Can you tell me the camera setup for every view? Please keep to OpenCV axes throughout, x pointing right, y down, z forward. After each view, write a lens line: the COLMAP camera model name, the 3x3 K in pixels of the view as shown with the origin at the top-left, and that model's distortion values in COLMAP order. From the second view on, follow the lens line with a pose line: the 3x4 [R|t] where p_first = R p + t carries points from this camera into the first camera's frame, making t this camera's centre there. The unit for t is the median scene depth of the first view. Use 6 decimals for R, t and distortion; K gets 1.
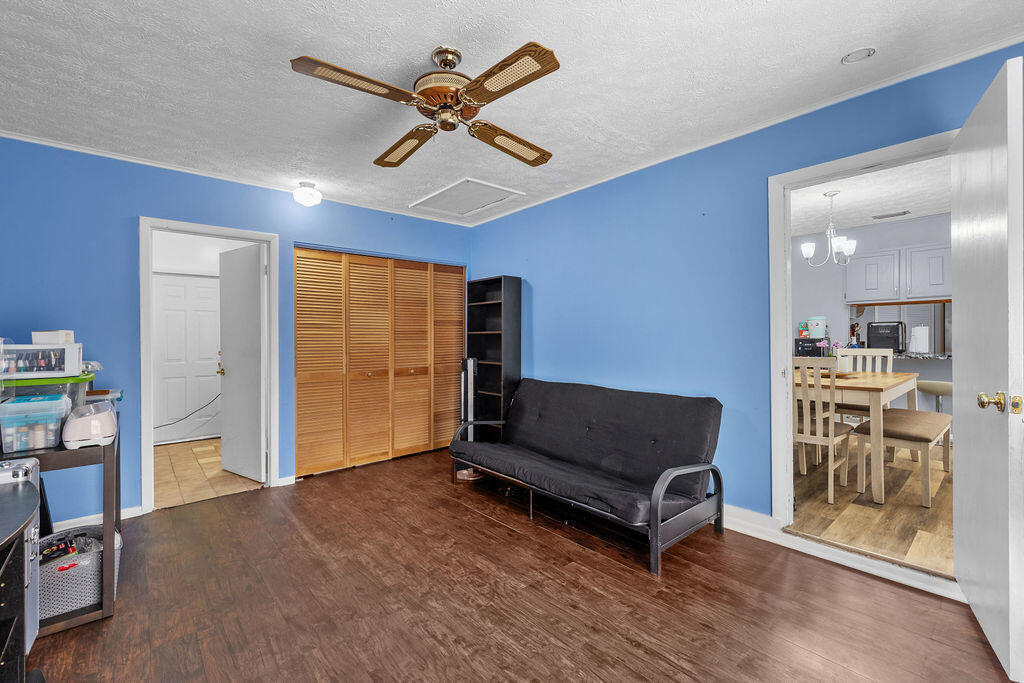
lens RADIAL K [[432.2, 0, 515.5], [0, 432.2, 338.8], [0, 0, 1]] dist [0.000713, 0.000393]
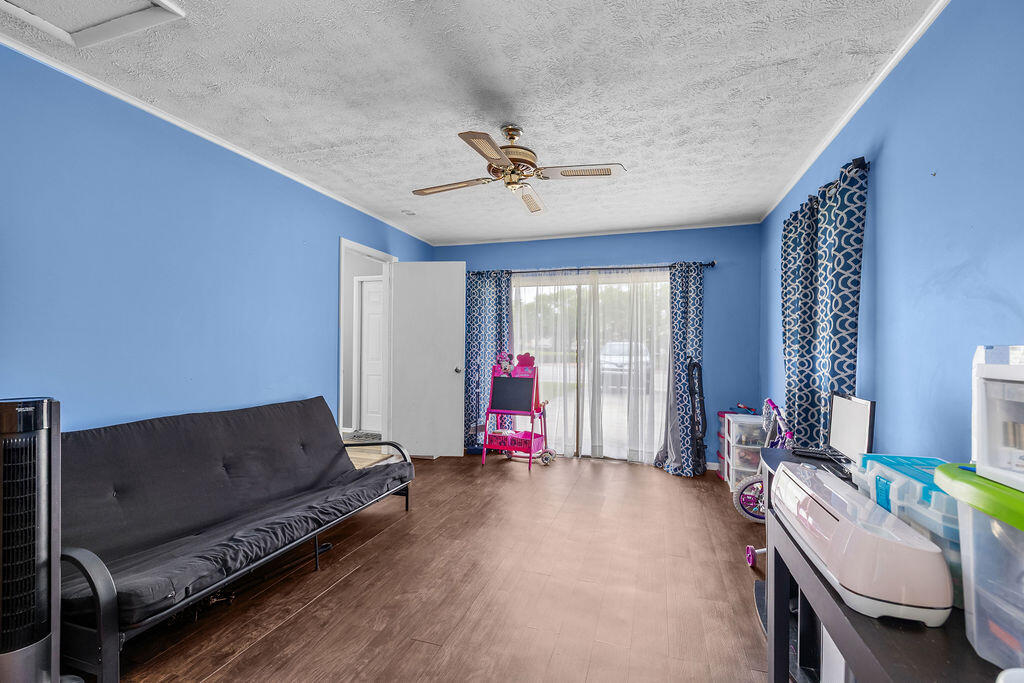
lens RADIAL K [[432.2, 0, 515.2], [0, 432.2, 347.4], [0, 0, 1]] dist [0.000713, 0.000393]
pose [[-0.507982, 0.003435, 0.861361, -0.927683], [-0.000147, 0.999992, -0.004075, 0.001515], [-0.861368, -0.002197, -0.507977, 1.187386]]
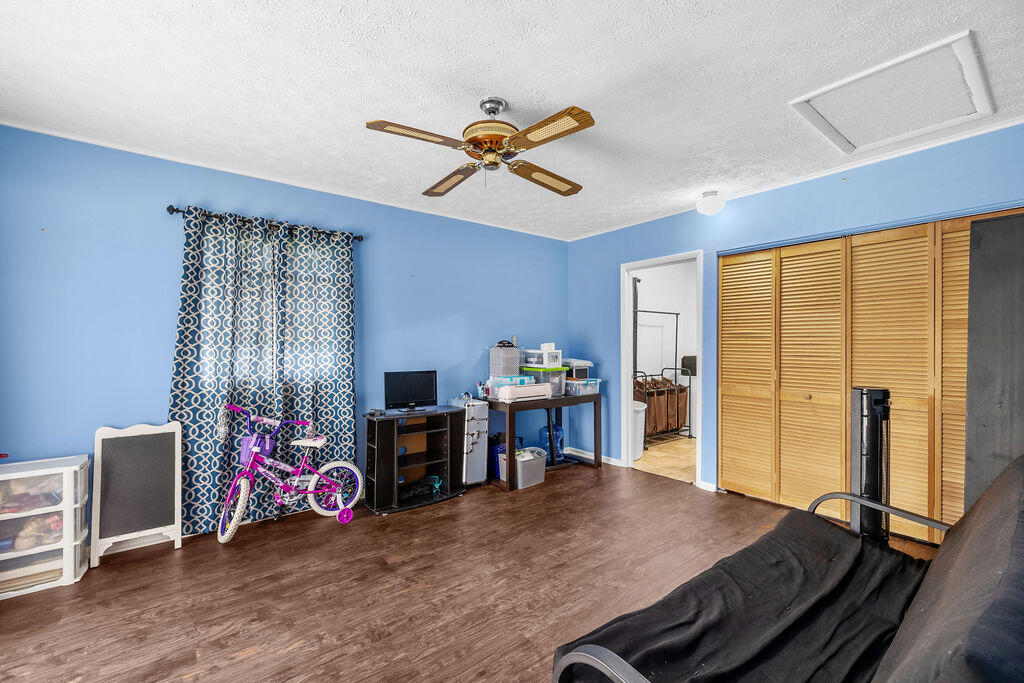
lens RADIAL K [[432.2, 0, 514.6], [0, 432.2, 340.9], [0, 0, 1]] dist [0.000713, 0.000393]
pose [[-0.043927, -0.000407, -0.999035, 0.712668], [-0.002567, 0.999997, -0.000295, -0.023624], [0.999031, 0.002551, -0.043928, 0.799029]]
